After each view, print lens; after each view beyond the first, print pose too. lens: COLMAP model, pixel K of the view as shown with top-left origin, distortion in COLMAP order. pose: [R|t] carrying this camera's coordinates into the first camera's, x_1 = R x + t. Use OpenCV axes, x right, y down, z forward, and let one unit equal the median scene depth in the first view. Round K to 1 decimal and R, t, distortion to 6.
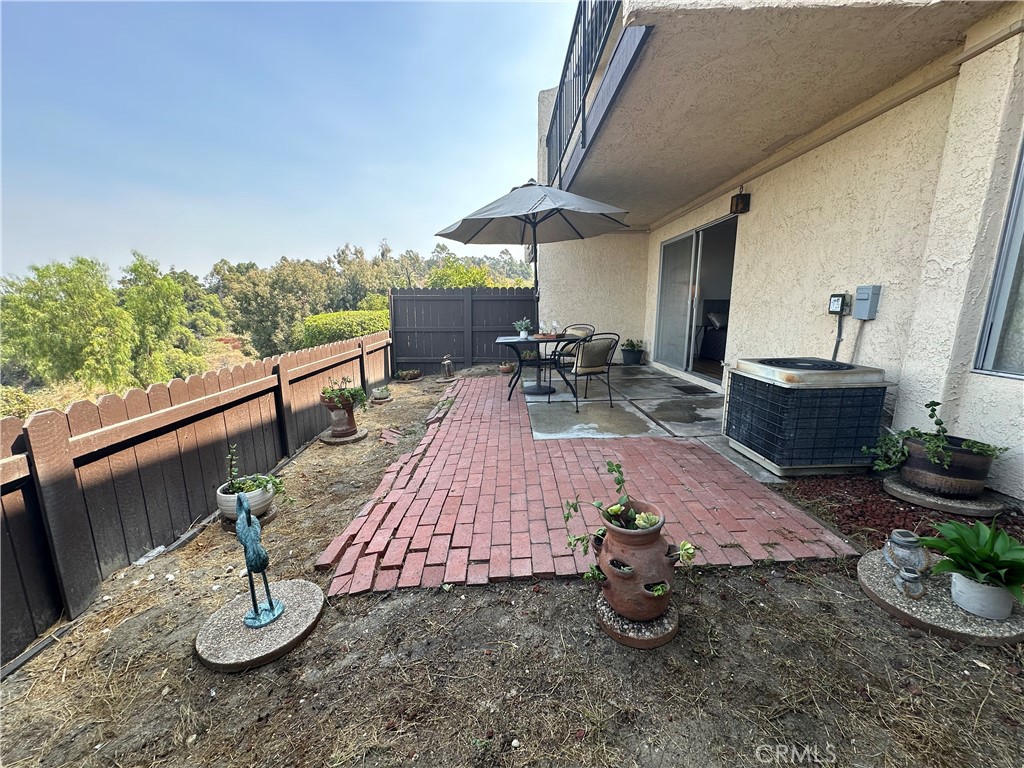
lens RADIAL K [[410.5, 0, 512.2], [0, 410.5, 385.2], [0, 0, 1]] dist [-0.022642, -0.000028]
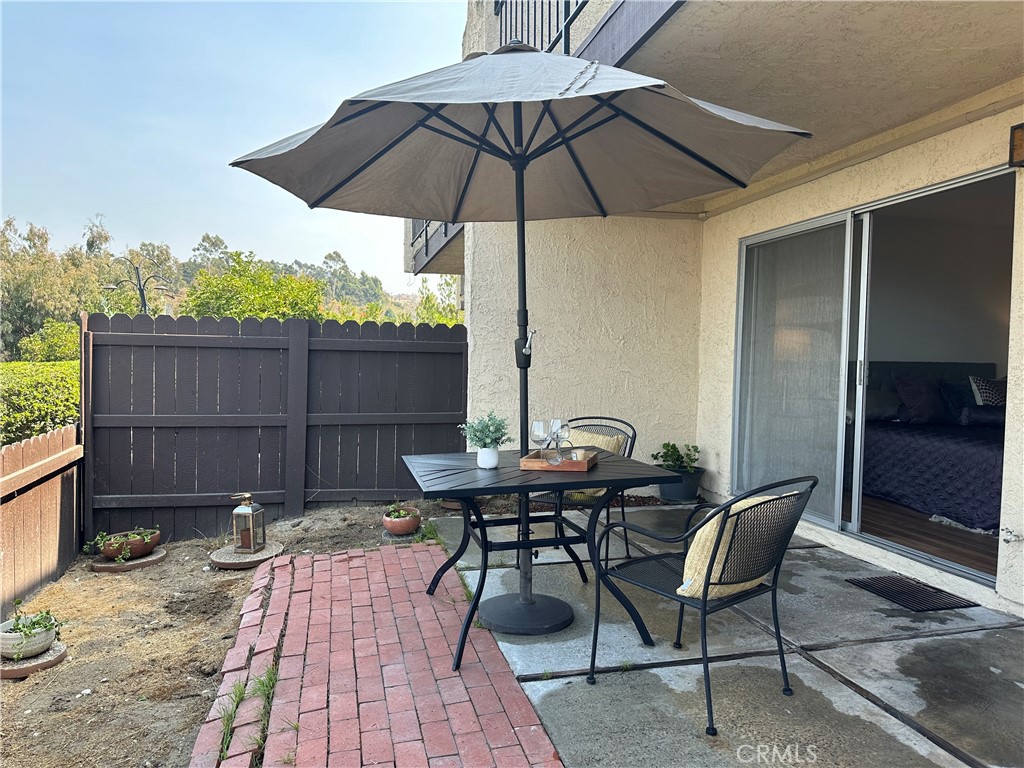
lens RADIAL K [[712.3, 0, 512.0], [0, 712.3, 384.2], [0, 0, 1]] dist [-0.000687, -0.011593]
pose [[0.972168, 0.014286, 0.233849, -0.066943], [0.019741, 0.989595, -0.142519, -0.069373], [-0.233452, 0.143169, 0.961771, 0.278665]]
